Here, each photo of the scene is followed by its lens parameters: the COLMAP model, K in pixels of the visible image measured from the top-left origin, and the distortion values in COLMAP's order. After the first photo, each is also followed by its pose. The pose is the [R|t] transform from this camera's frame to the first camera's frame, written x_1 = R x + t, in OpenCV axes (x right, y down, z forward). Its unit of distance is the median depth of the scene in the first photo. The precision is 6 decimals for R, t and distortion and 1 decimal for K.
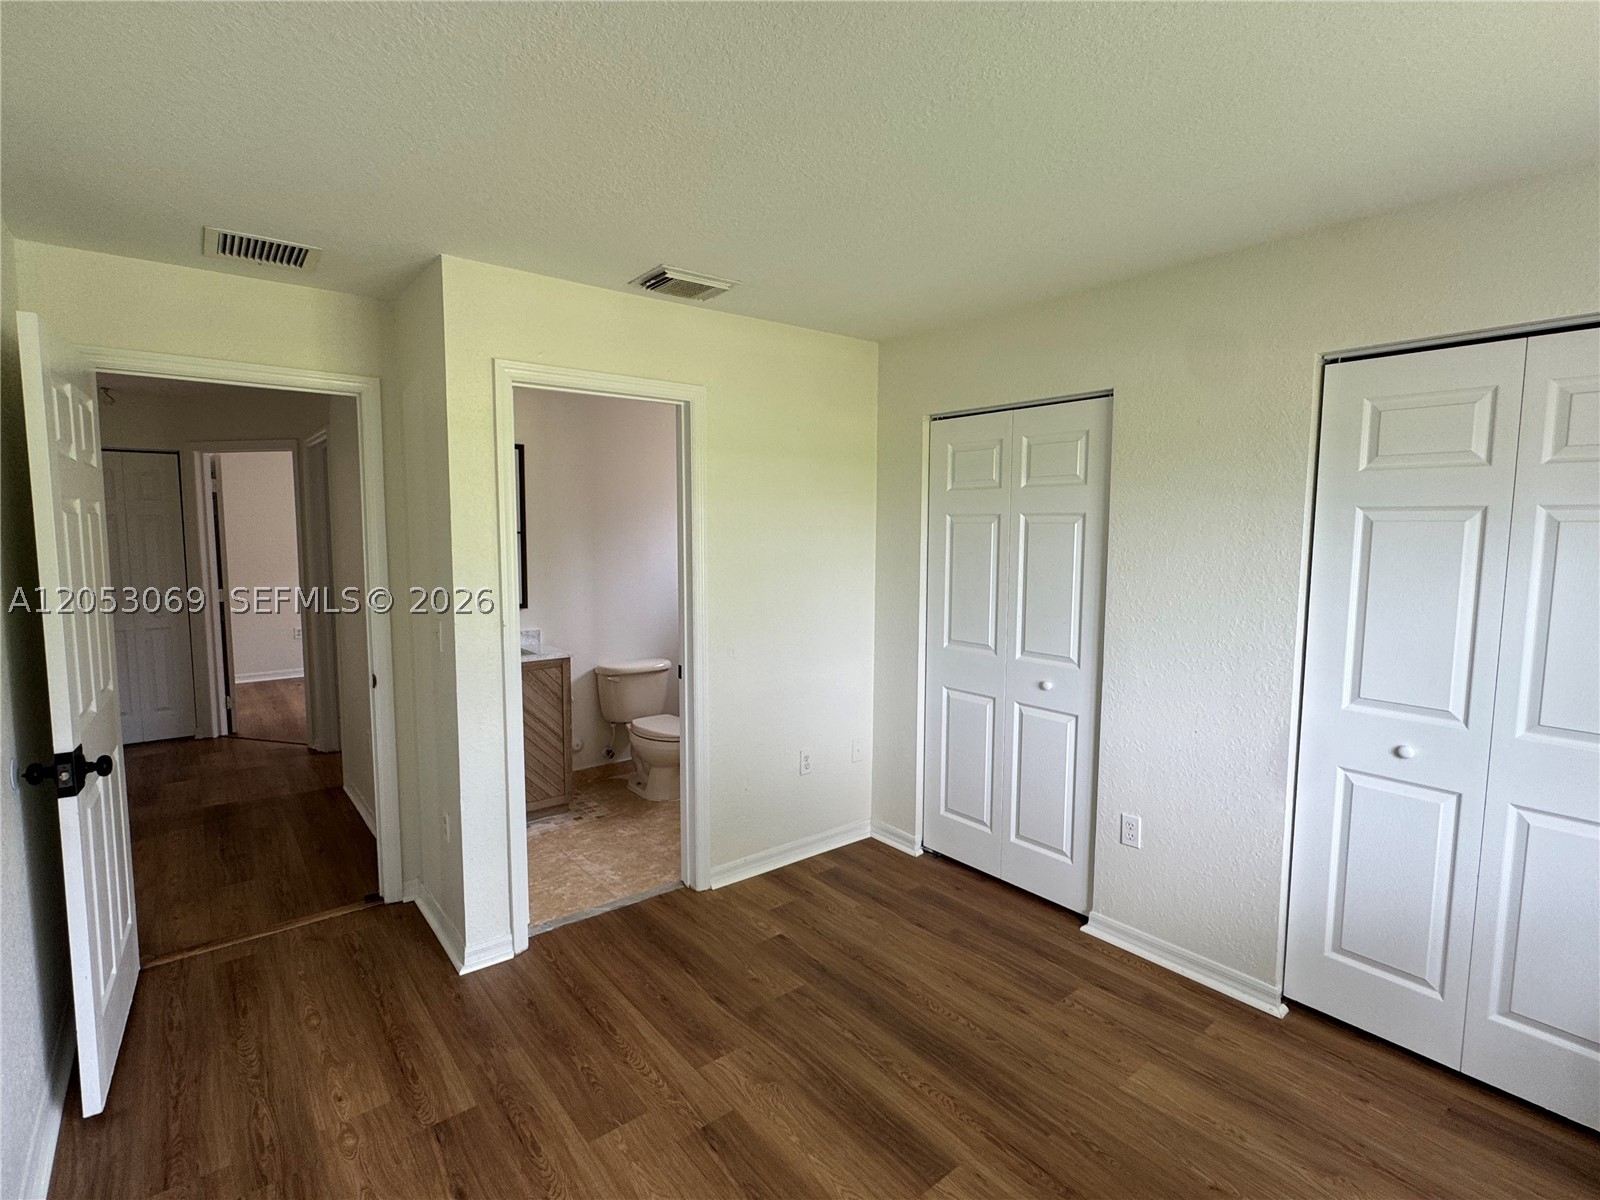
lens RADIAL K [[781.6, 0, 800.0], [0, 781.6, 600.0], [0, 0, 1]] dist [-0.001283, -0.000319]
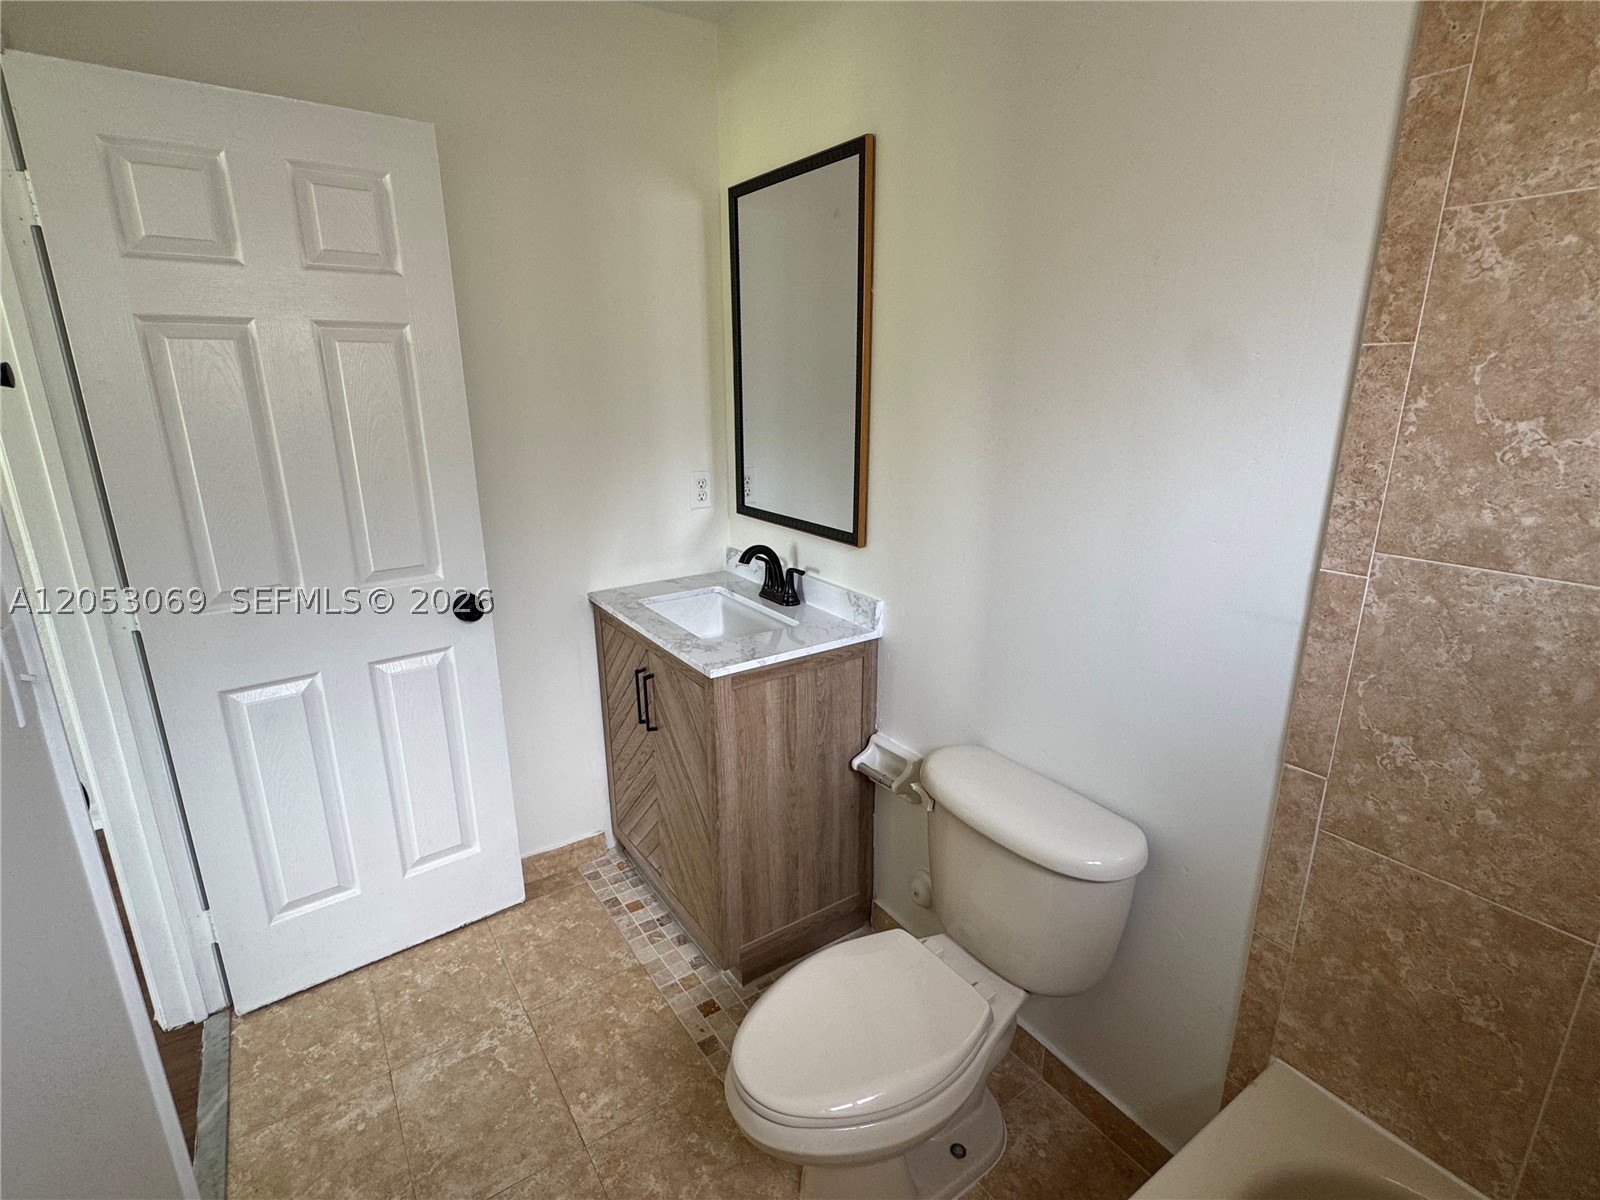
lens RADIAL K [[781.6, 0, 800.0], [0, 781.6, 600.0], [0, 0, 1]] dist [-0.001283, -0.000319]
pose [[-0.086273, 0.270013, -0.958984, 0.089902], [-0.087204, 0.956832, 0.277252, -0.084604], [0.992448, 0.107546, -0.059003, 1.055277]]
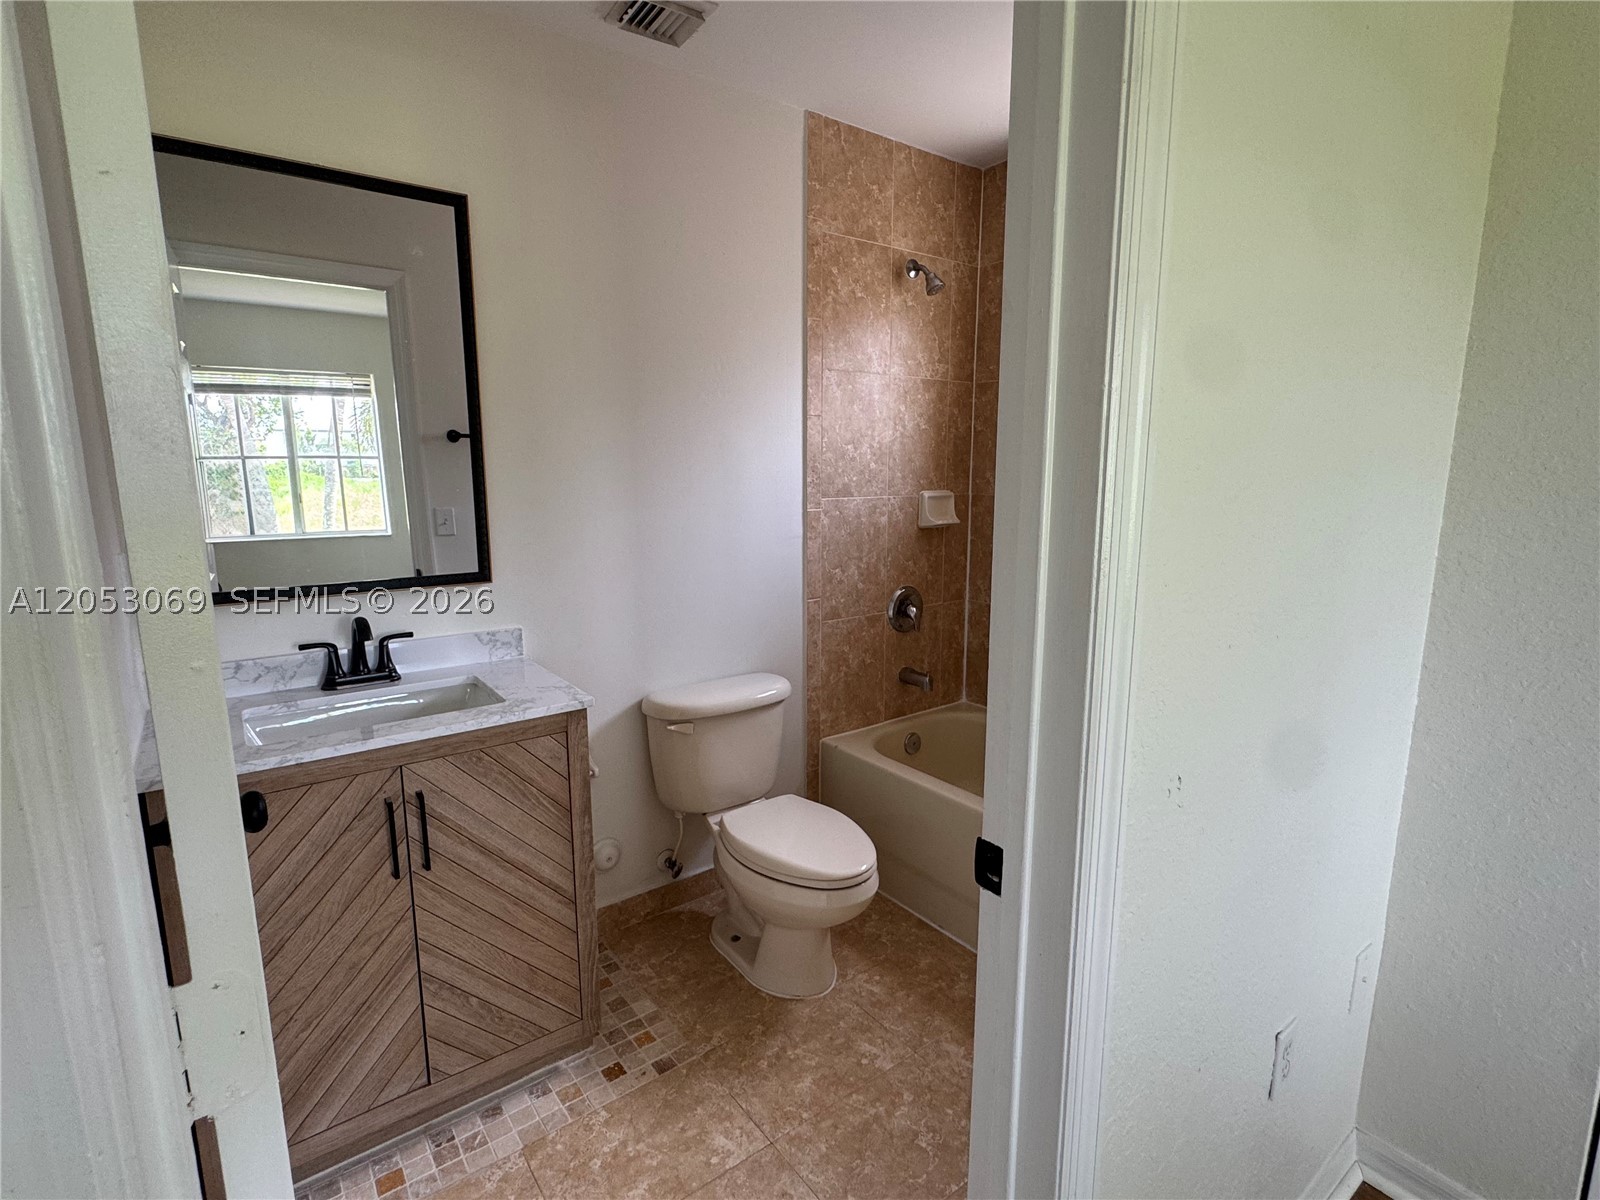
lens RADIAL K [[781.6, 0, 800.0], [0, 781.6, 600.0], [0, 0, 1]] dist [-0.001283, -0.000319]
pose [[0.999436, -0.001329, -0.033567, -0.166404], [0.004020, 0.996769, 0.080219, -0.015210], [0.033351, -0.080309, 0.996212, 0.593760]]
